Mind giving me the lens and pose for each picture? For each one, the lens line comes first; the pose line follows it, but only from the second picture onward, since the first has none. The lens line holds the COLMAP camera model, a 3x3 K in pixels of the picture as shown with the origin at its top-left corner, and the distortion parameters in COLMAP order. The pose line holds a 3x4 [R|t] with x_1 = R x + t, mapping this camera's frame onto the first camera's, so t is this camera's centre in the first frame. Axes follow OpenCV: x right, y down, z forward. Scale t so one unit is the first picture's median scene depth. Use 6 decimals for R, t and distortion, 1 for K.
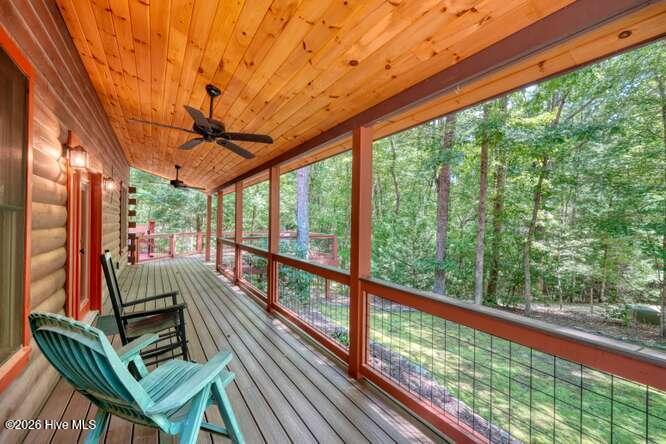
lens RADIAL K [[282.3, 0, 333.4], [0, 282.3, 220.7], [0, 0, 1]] dist [-0.003862, 0.002680]
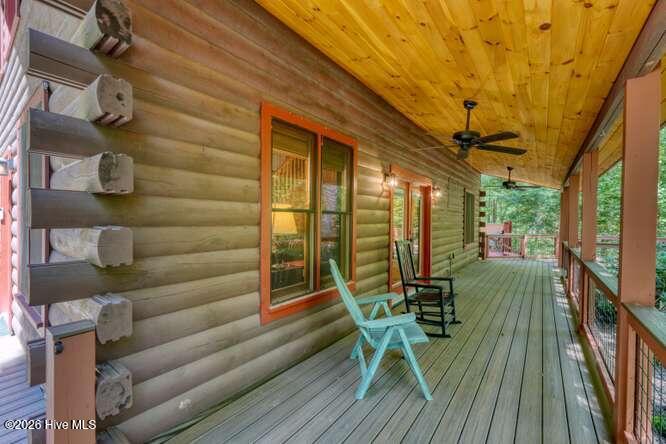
lens RADIAL K [[282.3, 0, 330.8], [0, 282.3, 221.3], [0, 0, 1]] dist [-0.003862, 0.002680]
pose [[0.344809, 0.006330, -0.938652, 0.443300], [-0.008025, 0.999961, 0.003796, 0.007568], [0.938639, 0.006224, 0.344846, 0.093488]]
